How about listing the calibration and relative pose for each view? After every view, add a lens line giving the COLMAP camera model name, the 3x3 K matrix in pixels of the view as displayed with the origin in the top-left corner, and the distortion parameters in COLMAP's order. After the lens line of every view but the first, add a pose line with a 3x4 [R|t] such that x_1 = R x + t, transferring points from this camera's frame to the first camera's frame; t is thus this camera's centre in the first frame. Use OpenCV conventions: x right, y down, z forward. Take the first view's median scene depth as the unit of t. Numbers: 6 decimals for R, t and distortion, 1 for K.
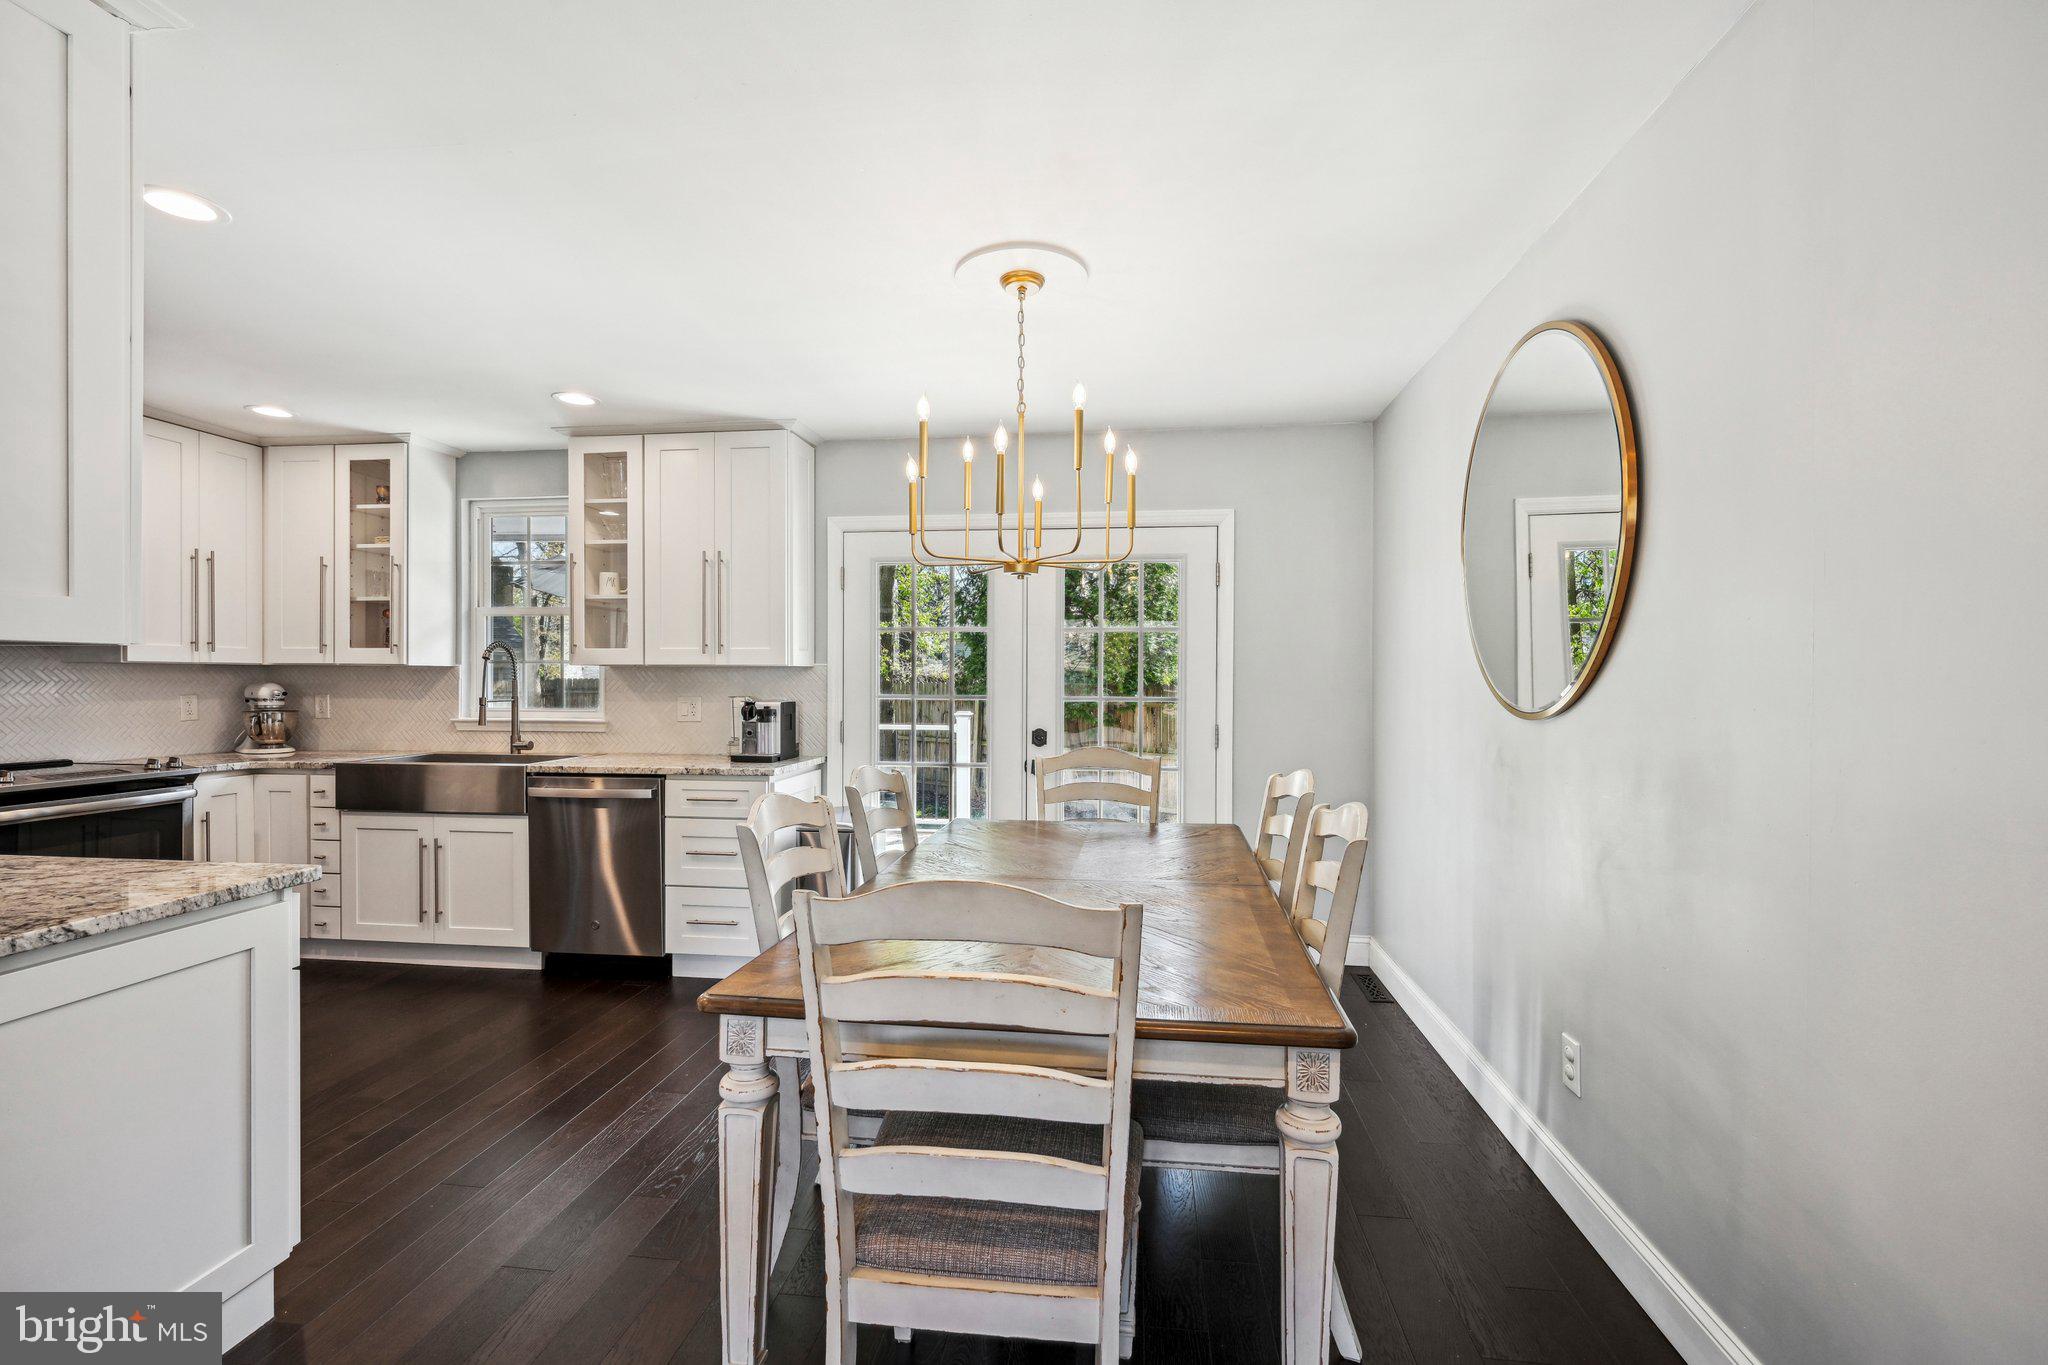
lens RADIAL K [[896.9, 0, 1012.4], [0, 896.9, 690.2], [0, 0, 1]] dist [-0.000449, 0.000795]
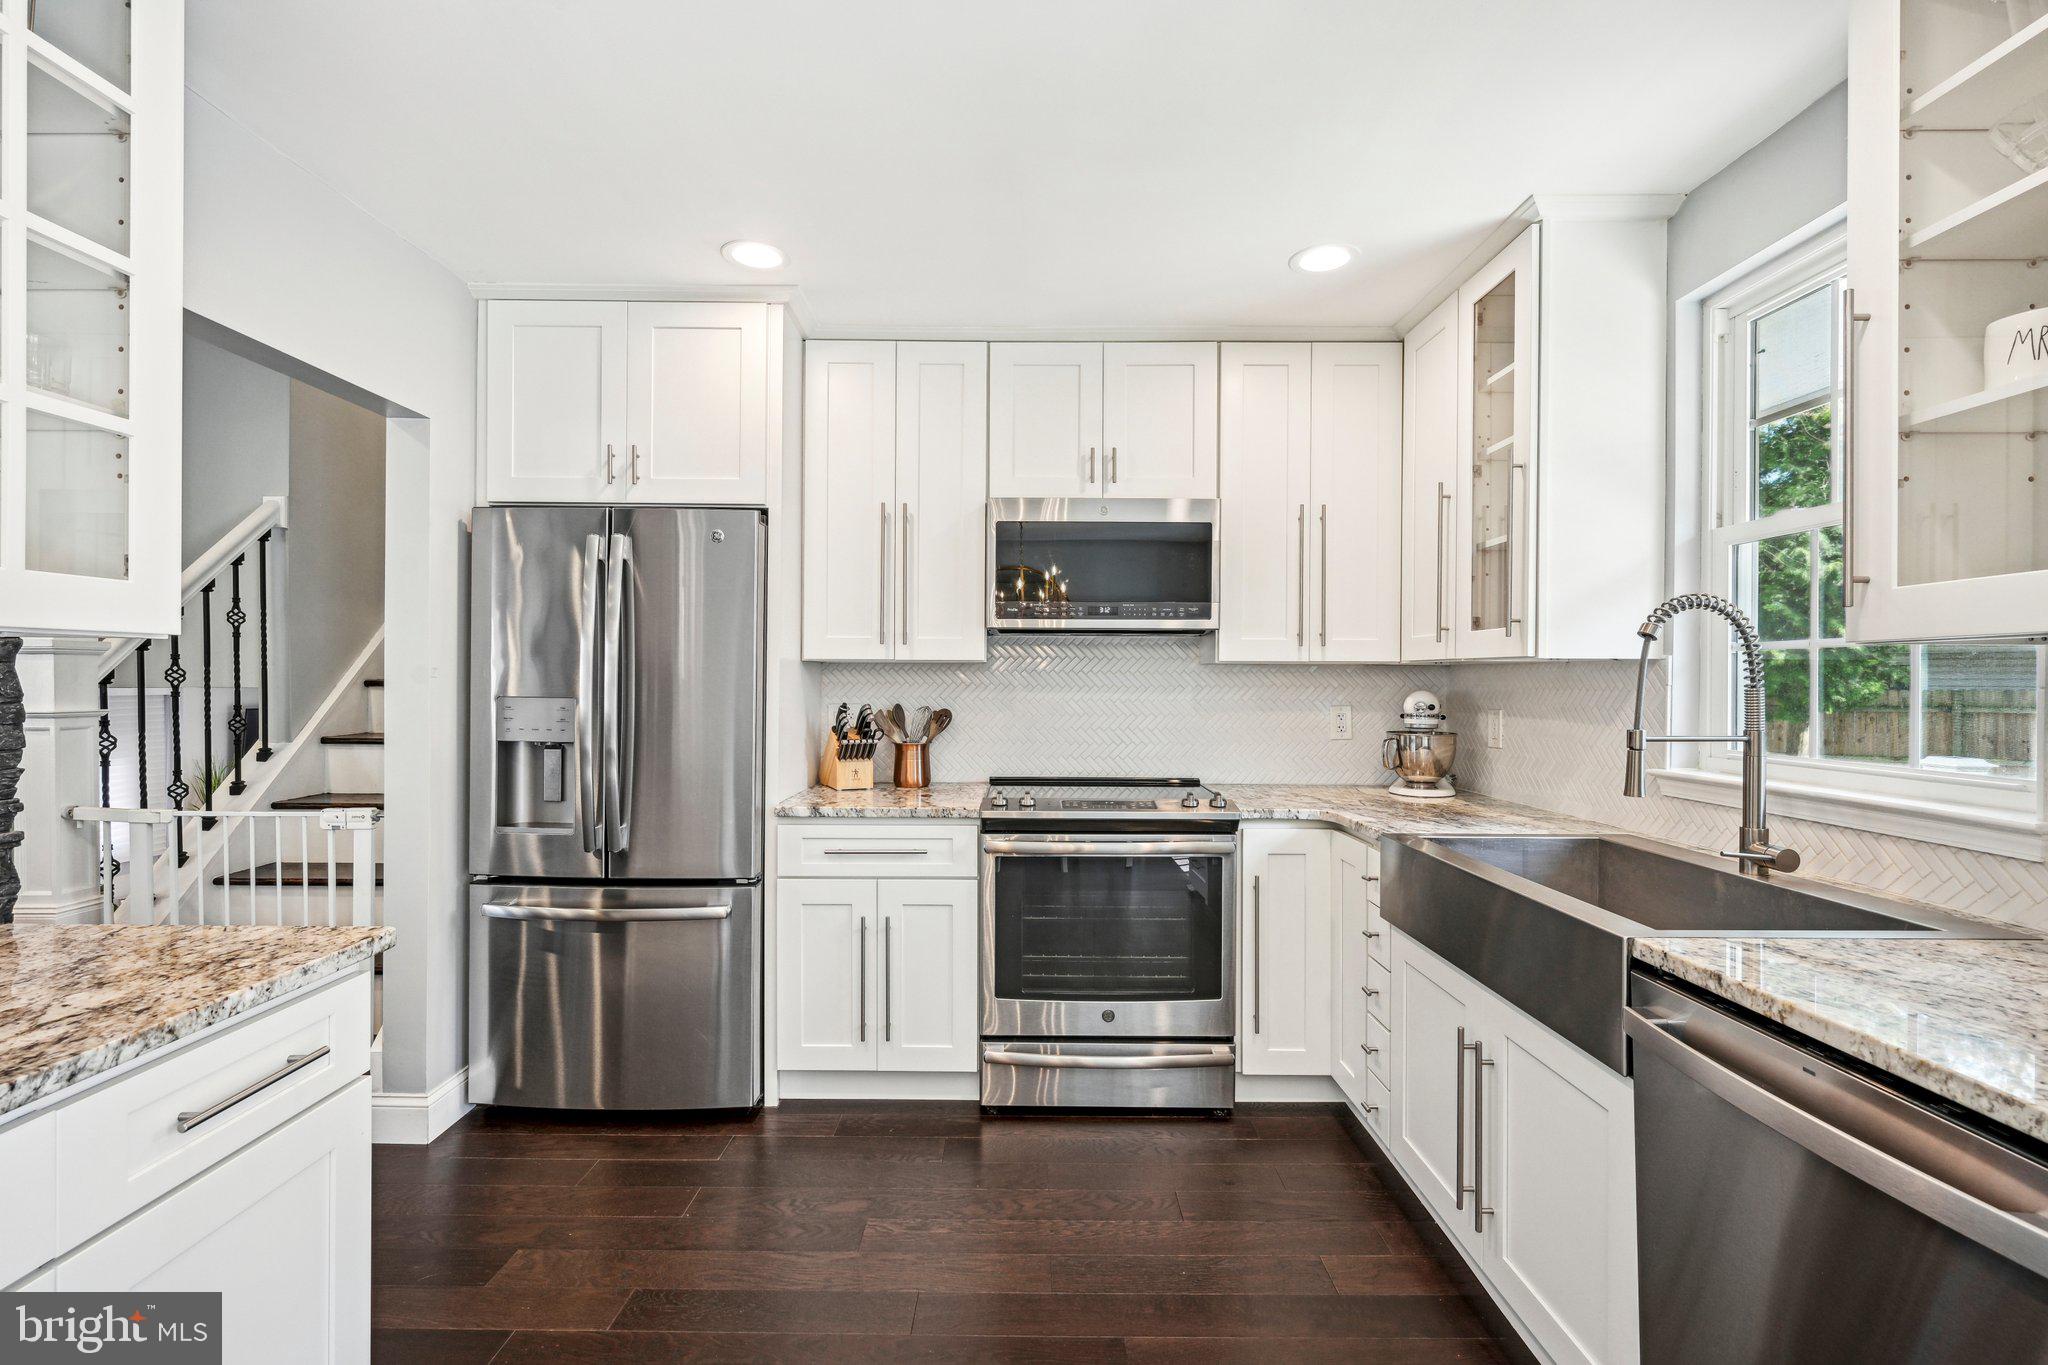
lens RADIAL K [[896.9, 0, 1015.0], [0, 896.9, 684.1], [0, 0, 1]] dist [-0.000449, 0.000795]
pose [[0.124431, 0.001095, -0.992228, -0.207736], [-0.016113, 0.999870, -0.000917, -0.008139], [0.992097, 0.016102, 0.124433, 0.647260]]
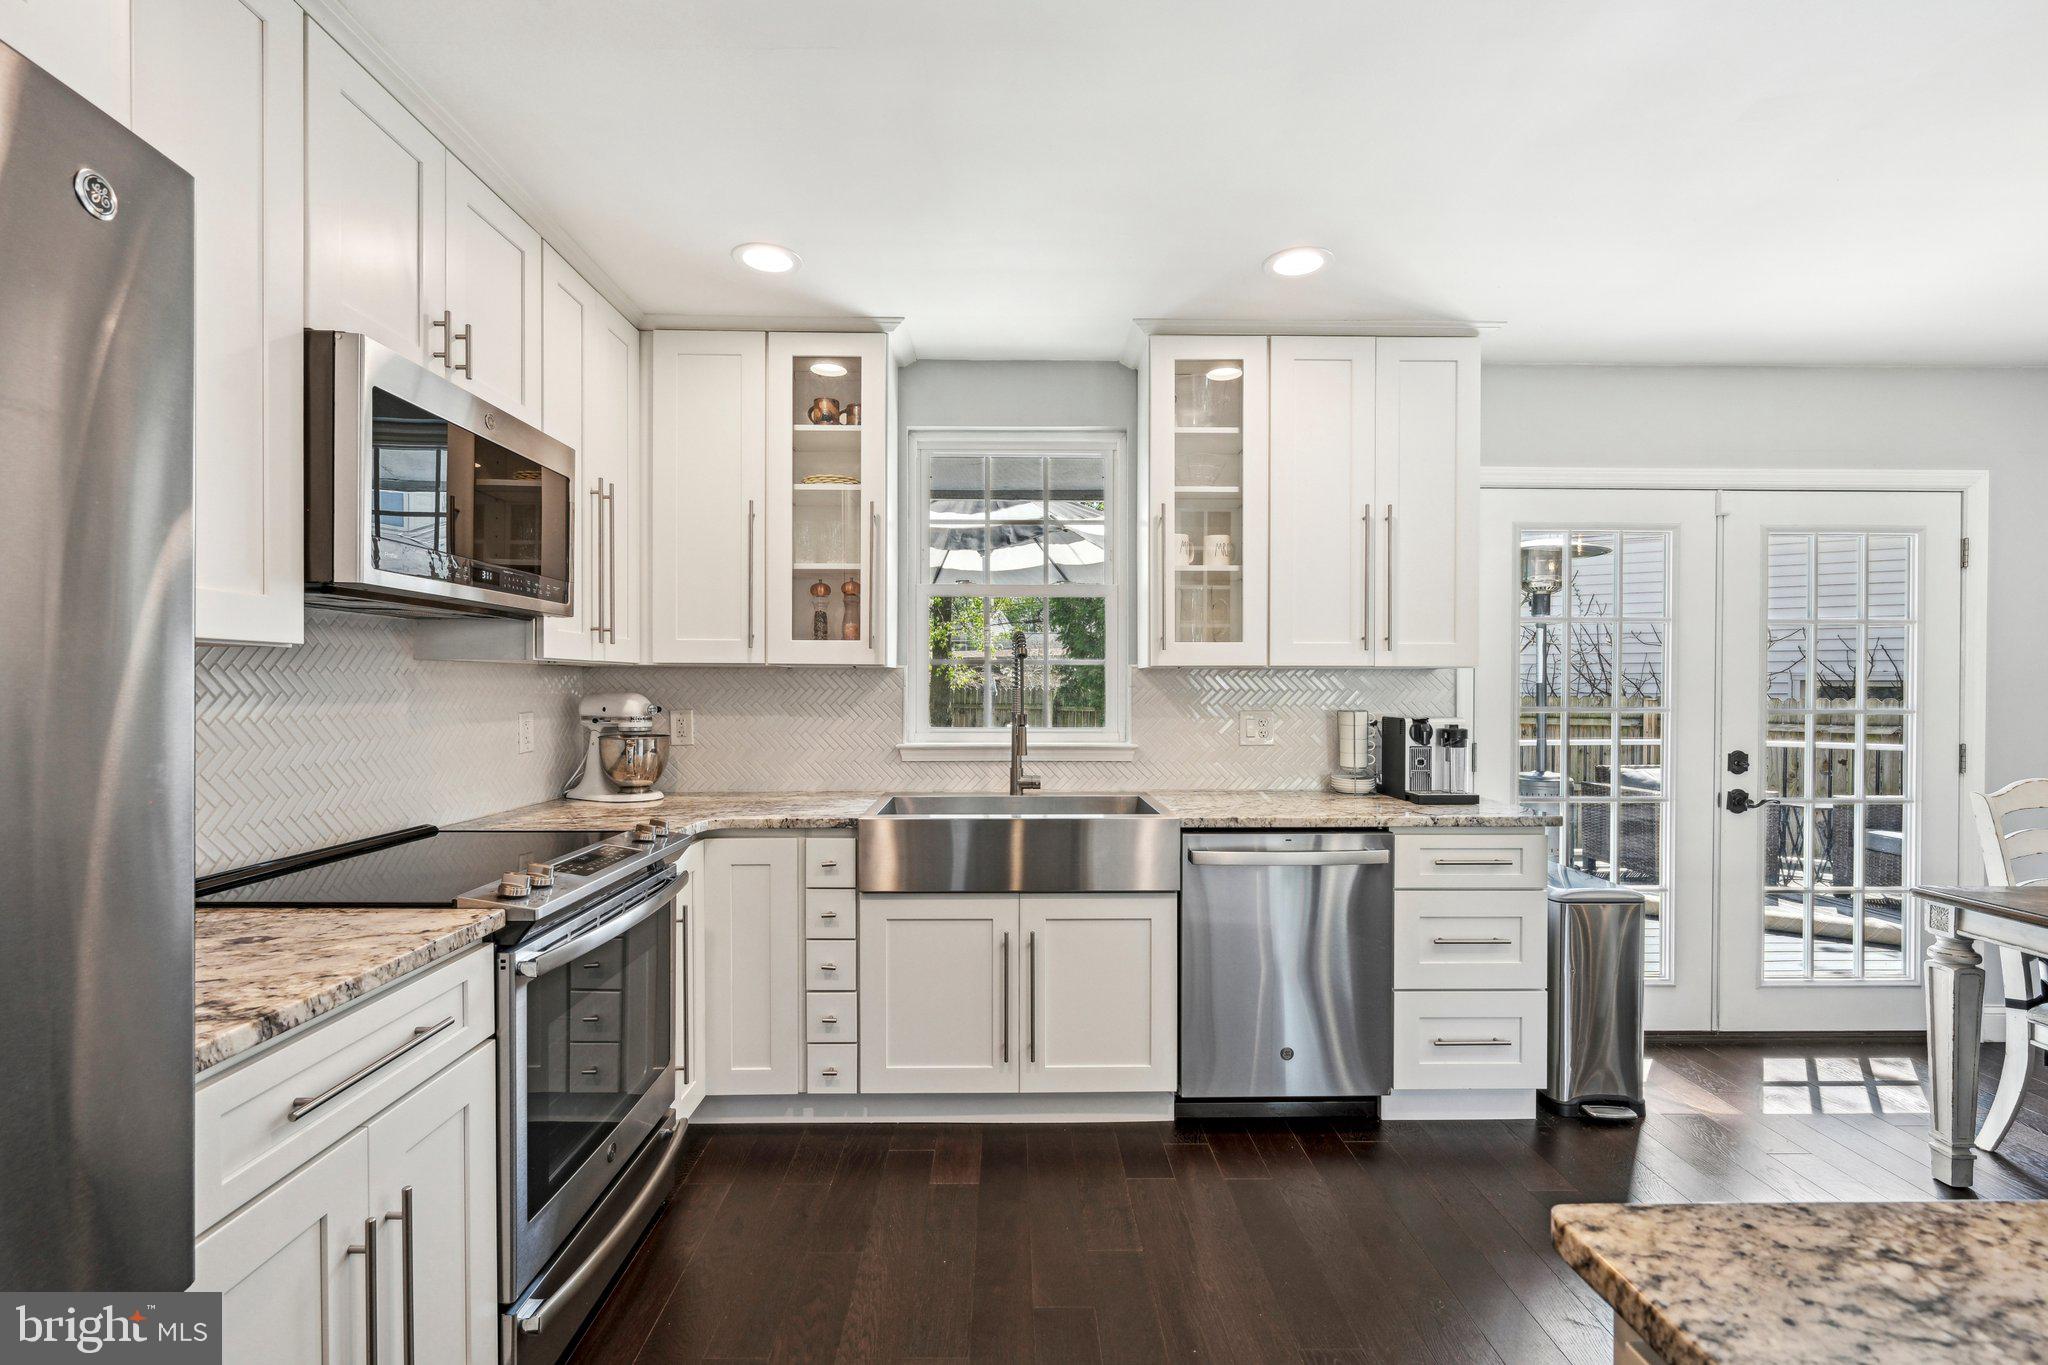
lens RADIAL K [[896.9, 0, 1024.1], [0, 896.9, 693.0], [0, 0, 1]] dist [-0.000449, 0.000795]
pose [[0.989522, -0.002109, 0.144367, -0.674195], [0.002510, 0.999993, -0.002593, -0.006292], [-0.144361, 0.002928, 0.989521, 0.323435]]
